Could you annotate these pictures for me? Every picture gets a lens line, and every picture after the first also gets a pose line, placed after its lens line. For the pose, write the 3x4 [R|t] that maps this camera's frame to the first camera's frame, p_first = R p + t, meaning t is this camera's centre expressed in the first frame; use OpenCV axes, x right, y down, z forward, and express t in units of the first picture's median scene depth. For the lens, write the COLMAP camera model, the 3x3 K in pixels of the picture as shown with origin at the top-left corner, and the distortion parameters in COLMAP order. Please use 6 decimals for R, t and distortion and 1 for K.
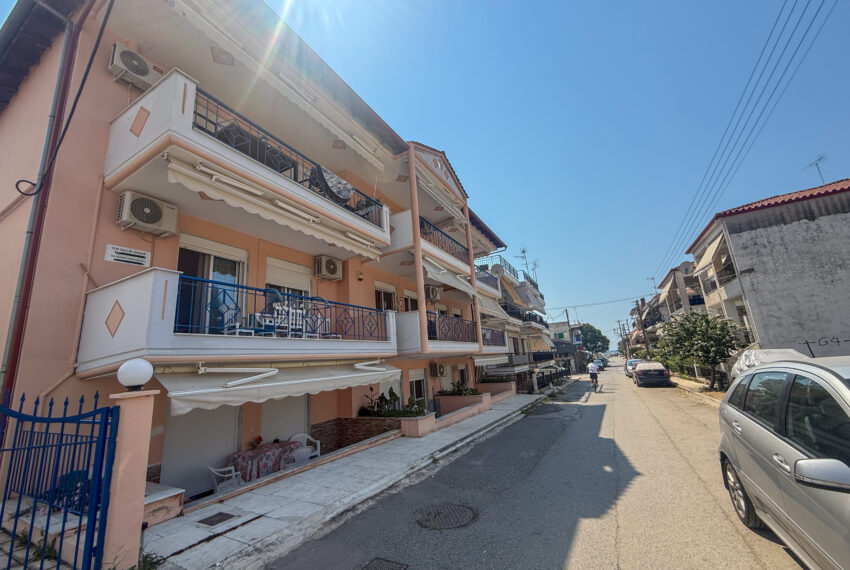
lens RADIAL K [[337.6, 0, 421.5], [0, 337.6, 284.3], [0, 0, 1]] dist [-0.001310, 0.000271]
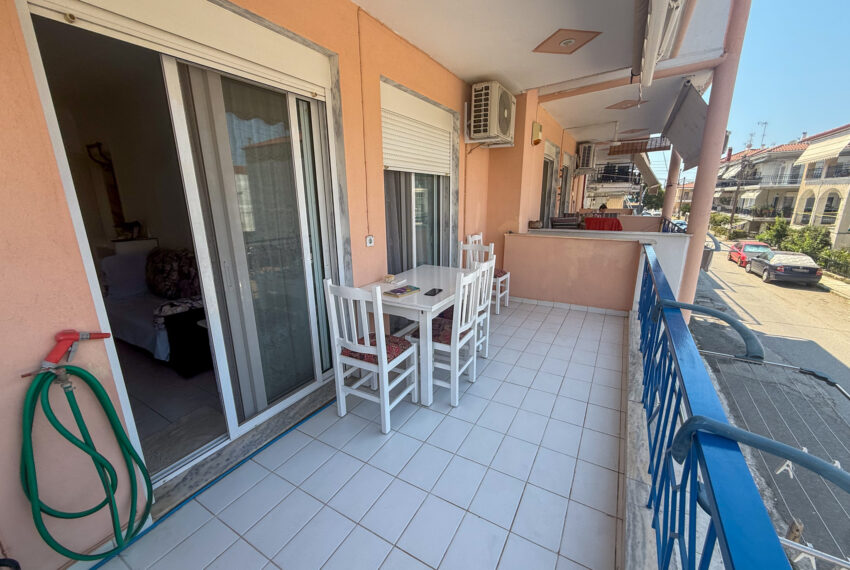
lens RADIAL K [[337.6, 0, 427.3], [0, 337.6, 285.0], [0, 0, 1]] dist [-0.001310, 0.000271]
pose [[0.998049, 0.062235, -0.005029, -0.435032], [-0.052750, 0.883540, 0.465376, -0.067292], [0.033406, -0.464203, 0.885099, 0.666862]]
